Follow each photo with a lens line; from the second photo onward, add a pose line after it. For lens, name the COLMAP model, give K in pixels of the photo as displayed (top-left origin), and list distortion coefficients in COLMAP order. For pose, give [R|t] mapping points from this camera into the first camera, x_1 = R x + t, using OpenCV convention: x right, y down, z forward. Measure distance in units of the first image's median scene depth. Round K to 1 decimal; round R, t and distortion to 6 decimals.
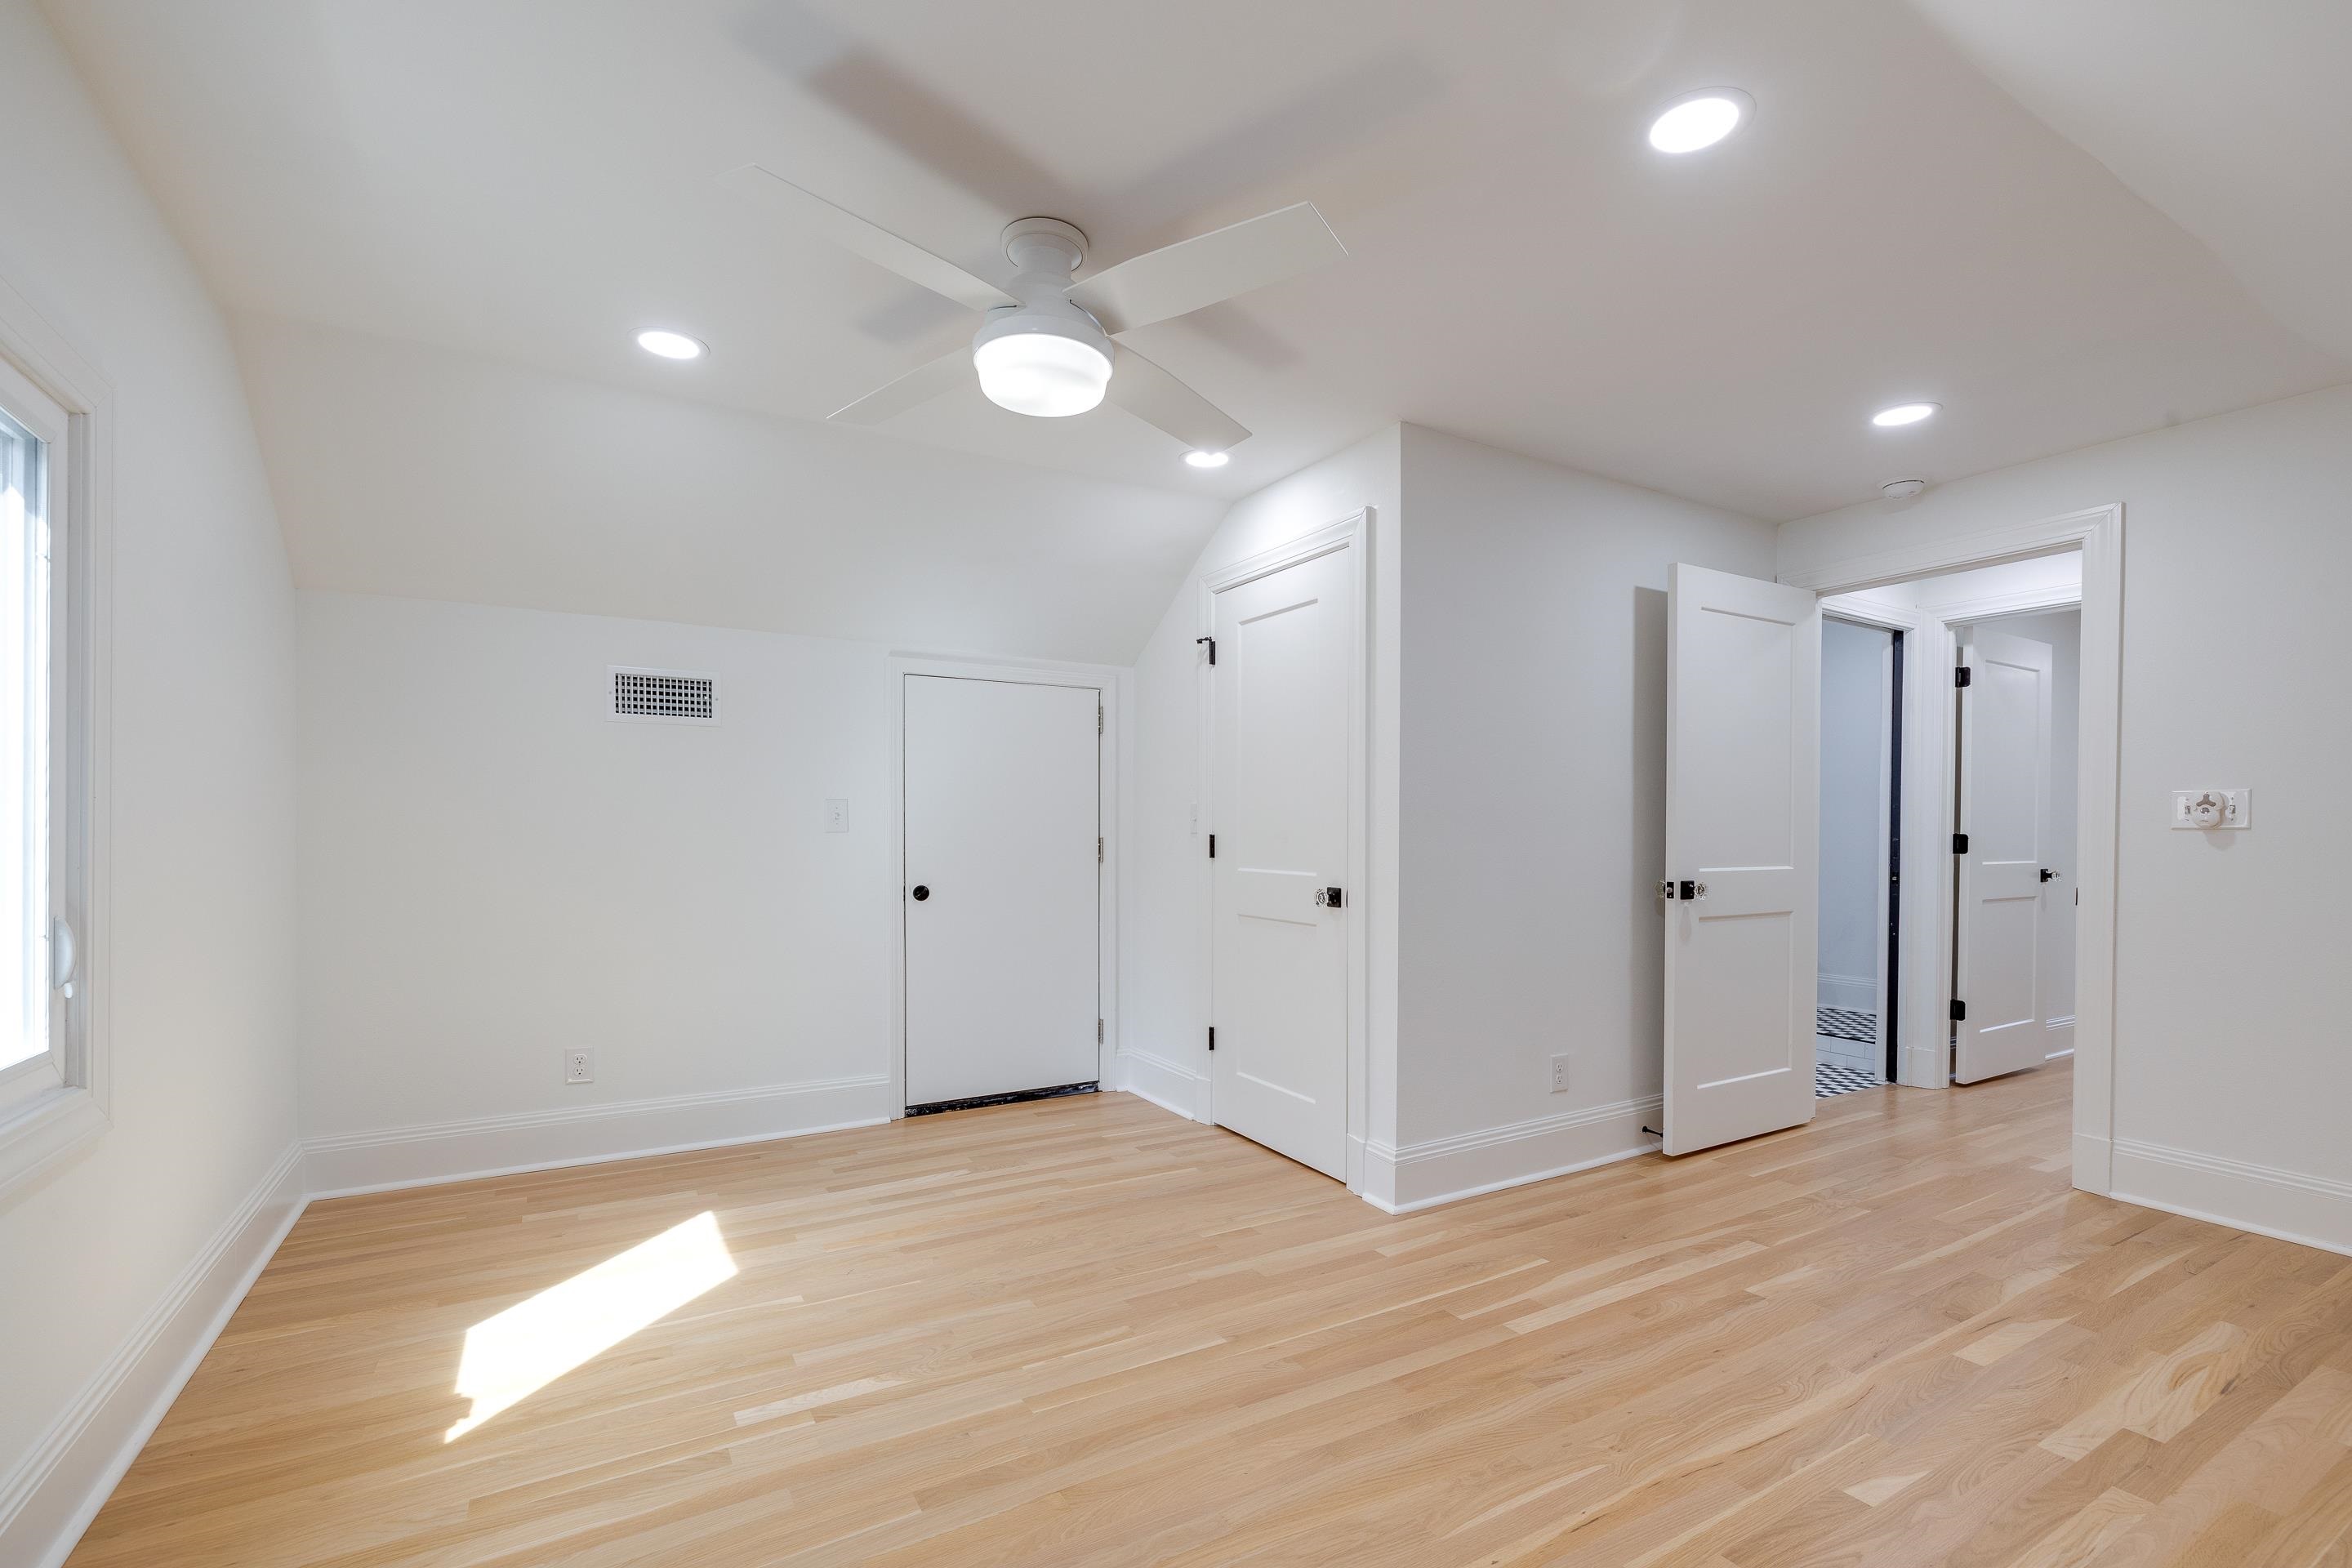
lens RADIAL K [[932.4, 0, 1176.5], [0, 932.4, 846.5], [0, 0, 1]] dist [-0.000978, -0.000107]
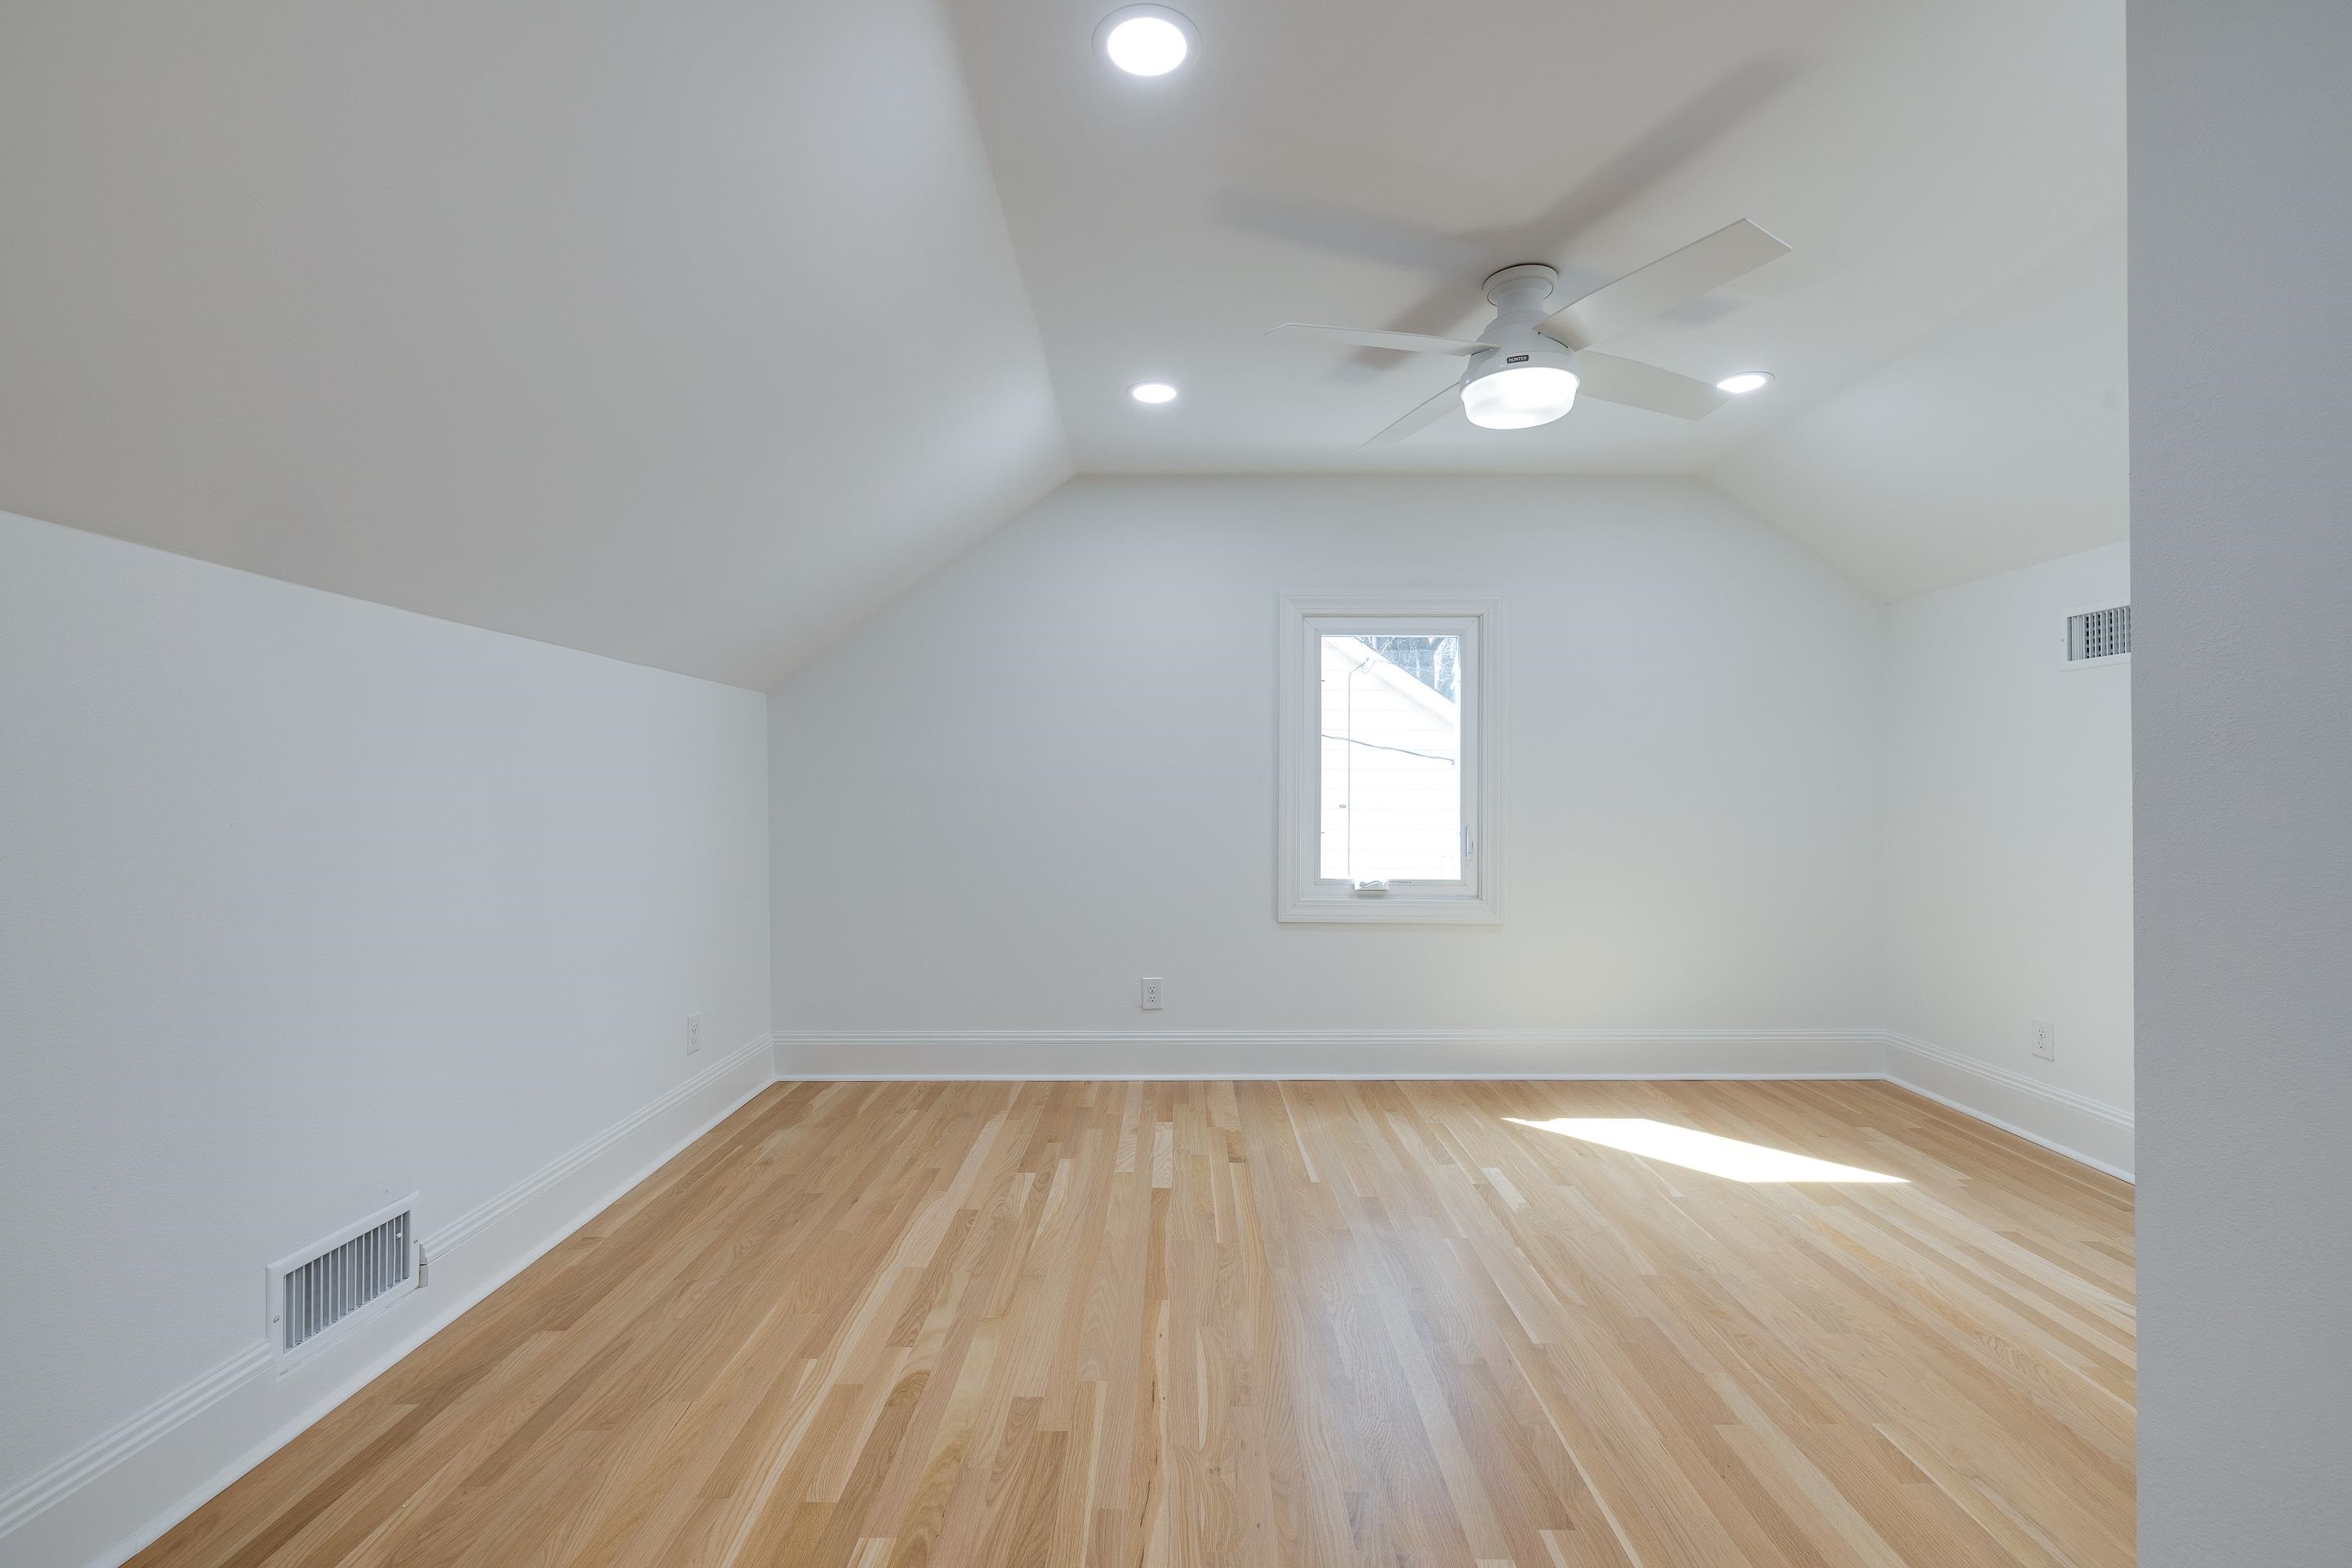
lens RADIAL K [[968.6, 0, 1176.0], [0, 968.6, 784.0], [0, 0, 1]] dist [-0.000163, 0.000479]
pose [[-0.448761, -0.007857, -0.893617, 1.077682], [-0.015137, 0.999885, -0.001190, -0.013317], [0.893523, 0.012993, -0.448829, 1.115700]]
